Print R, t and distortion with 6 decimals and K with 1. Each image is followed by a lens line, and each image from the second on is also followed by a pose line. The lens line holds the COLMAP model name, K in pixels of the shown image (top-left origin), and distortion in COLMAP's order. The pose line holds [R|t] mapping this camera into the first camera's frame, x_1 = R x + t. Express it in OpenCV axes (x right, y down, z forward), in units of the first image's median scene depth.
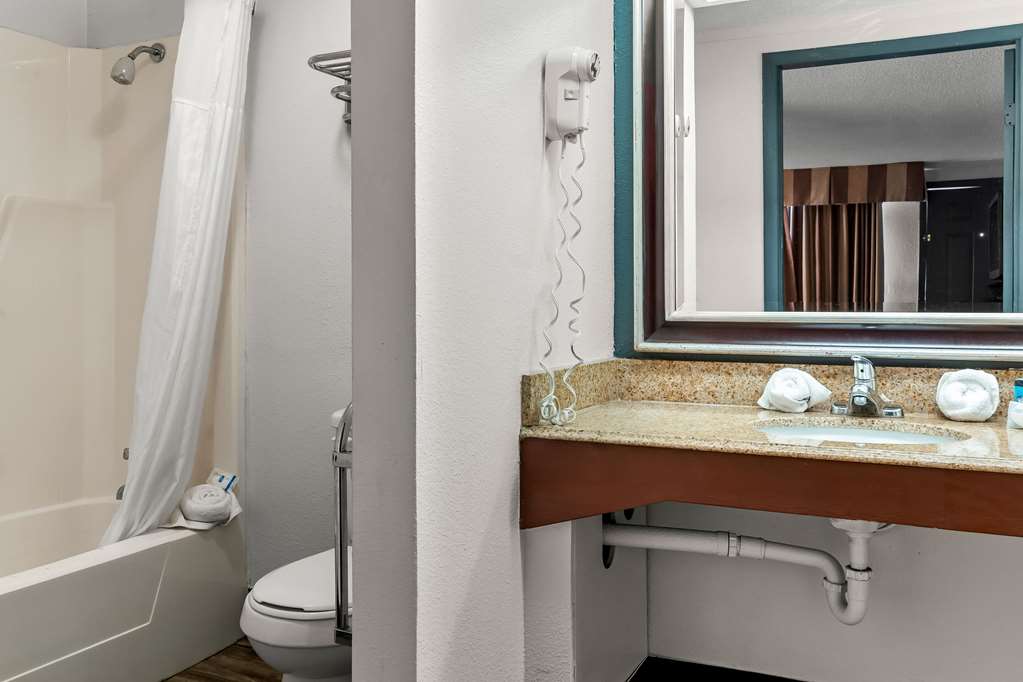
lens RADIAL K [[927.9, 0, 476.0], [0, 927.9, 291.4], [0, 0, 1]] dist [0.001457, 0.000547]
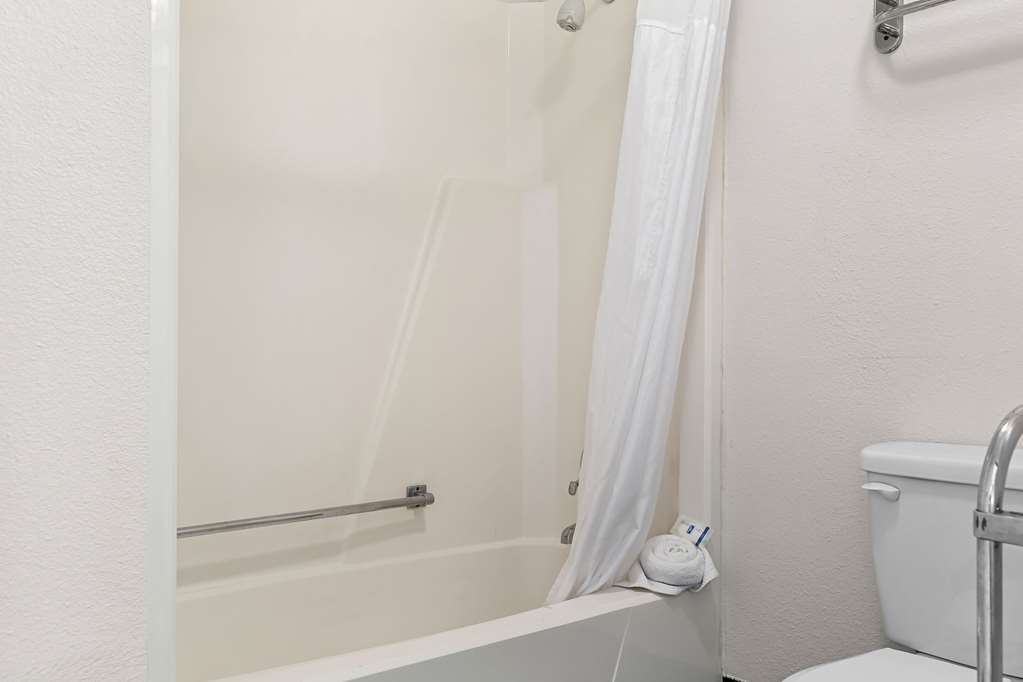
lens RADIAL K [[927.9, 0, 476.0], [0, 927.9, 291.4], [0, 0, 1]] dist [0.001457, 0.000547]
pose [[0.907264, -0.018540, -0.420153, -0.114192], [-0.001236, 0.998906, -0.046747, 0.042755], [0.420560, 0.042931, 0.906248, 0.229457]]
